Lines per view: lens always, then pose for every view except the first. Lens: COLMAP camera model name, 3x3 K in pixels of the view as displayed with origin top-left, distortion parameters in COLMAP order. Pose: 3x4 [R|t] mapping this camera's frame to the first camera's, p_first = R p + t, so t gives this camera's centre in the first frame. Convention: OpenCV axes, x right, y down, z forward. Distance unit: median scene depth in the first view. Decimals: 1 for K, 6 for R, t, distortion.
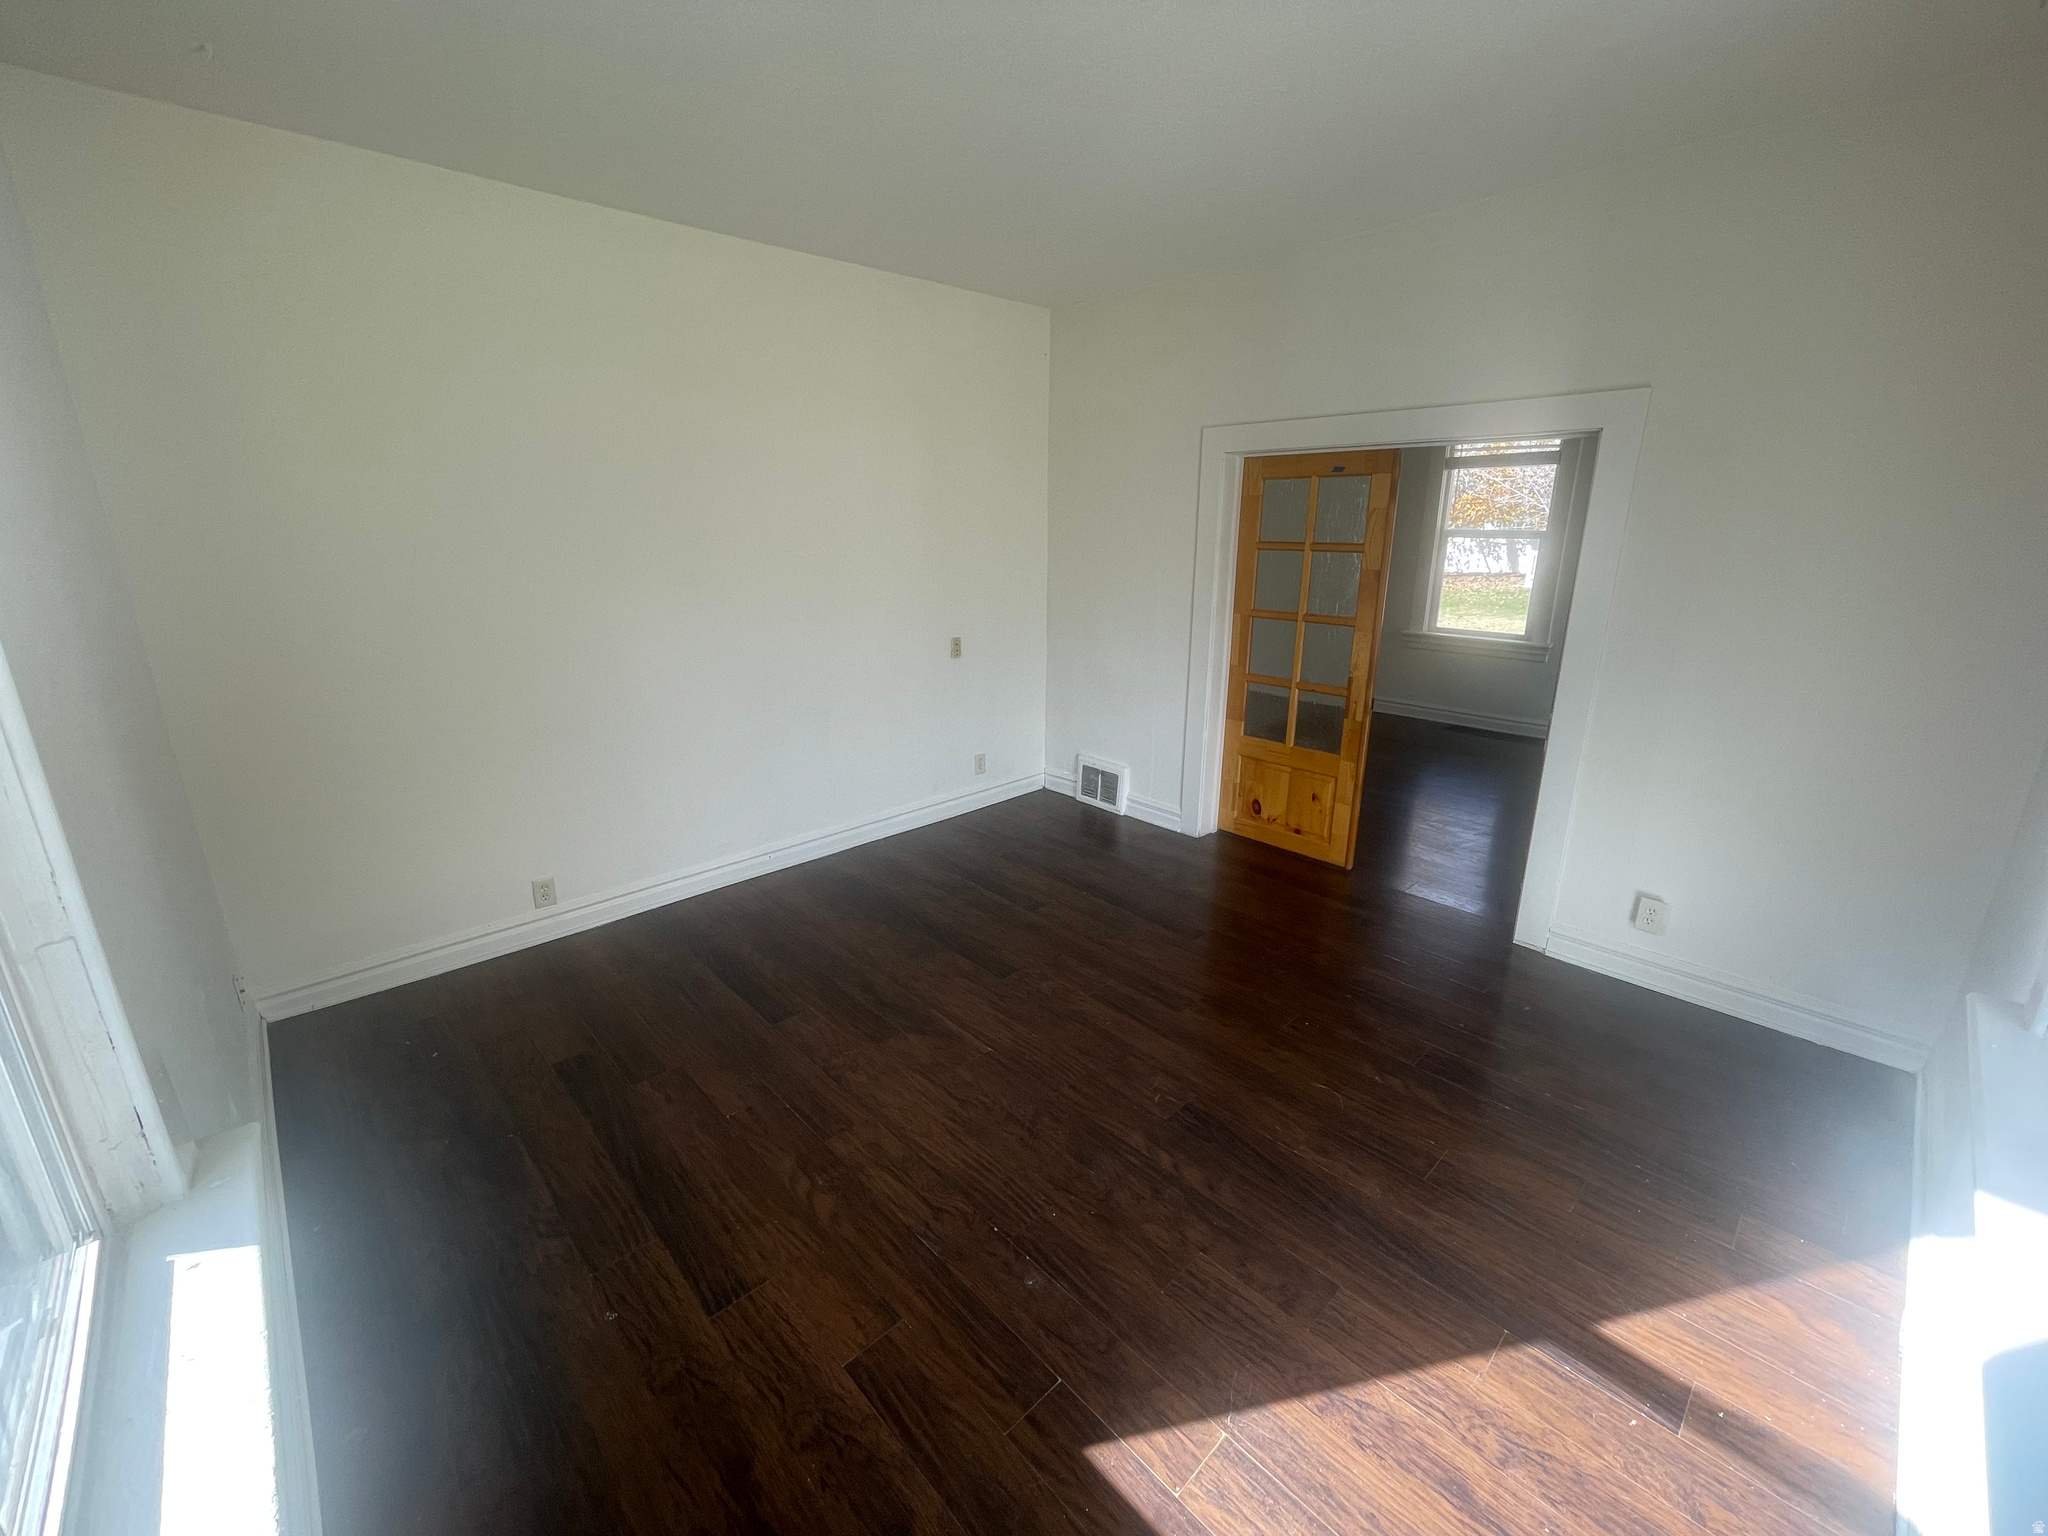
lens RADIAL K [[833.4, 0, 1022.3], [0, 833.4, 756.8], [0, 0, 1]] dist [0.007353, -0.002619]
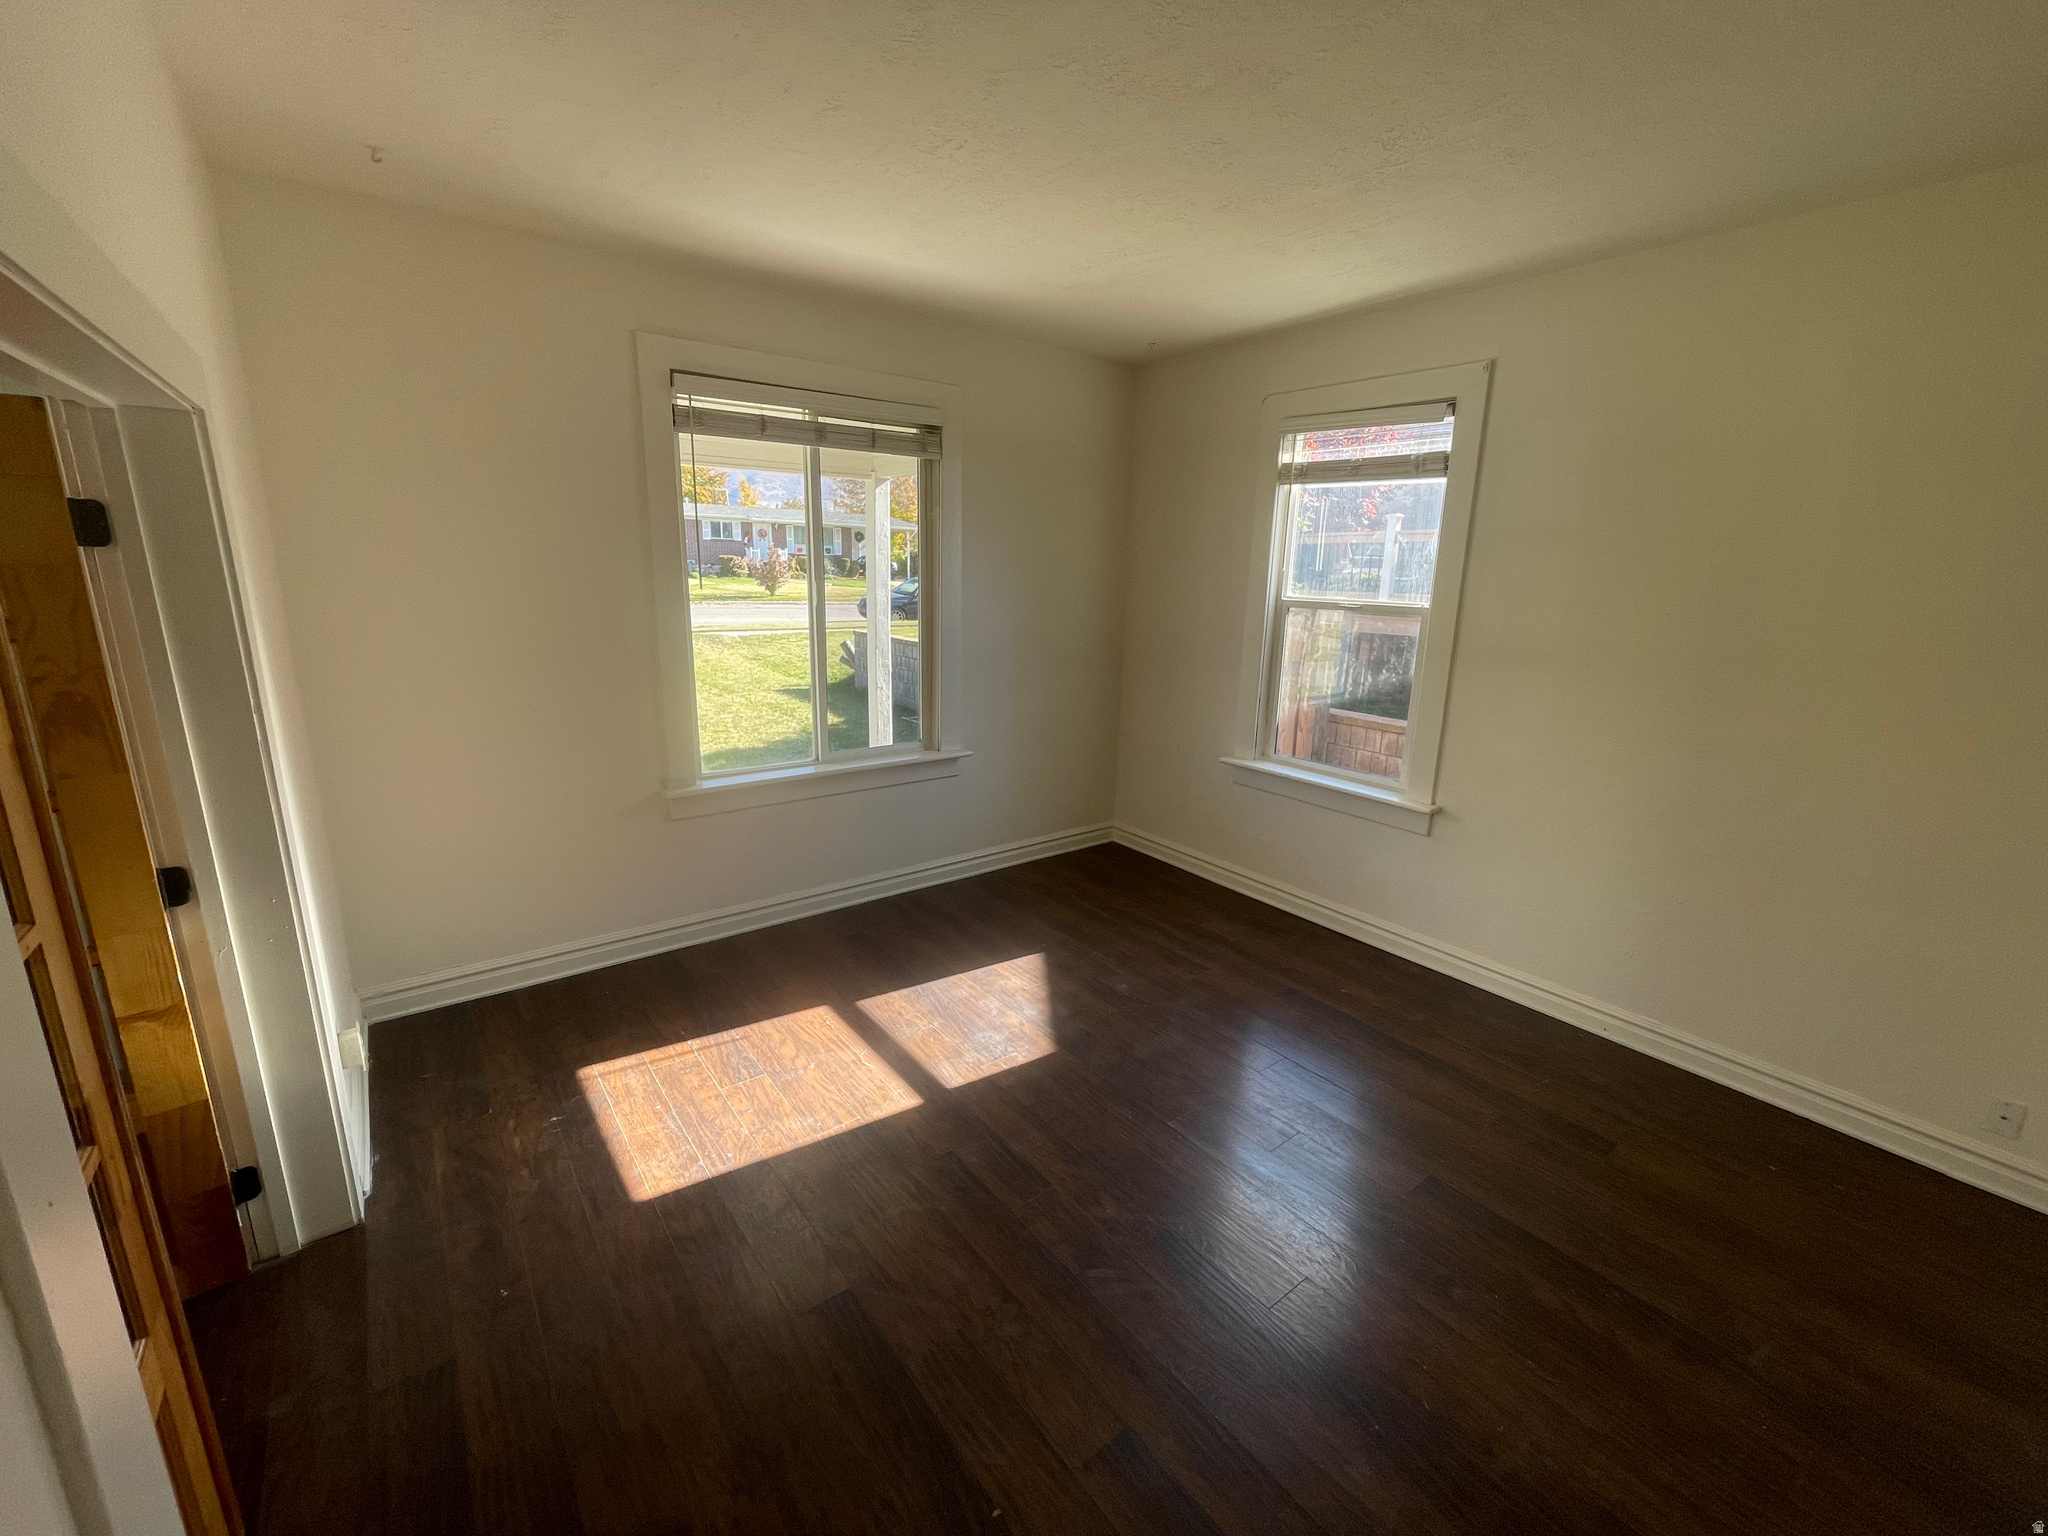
lens RADIAL K [[837.6, 0, 1025.8], [0, 837.6, 757.3], [0, 0, 1]] dist [0.007040, -0.002417]
pose [[-0.994900, -0.044462, 0.090539, 0.046891], [0.005348, 0.873092, 0.487526, -0.409136], [-0.100725, 0.485524, -0.868402, 1.375652]]
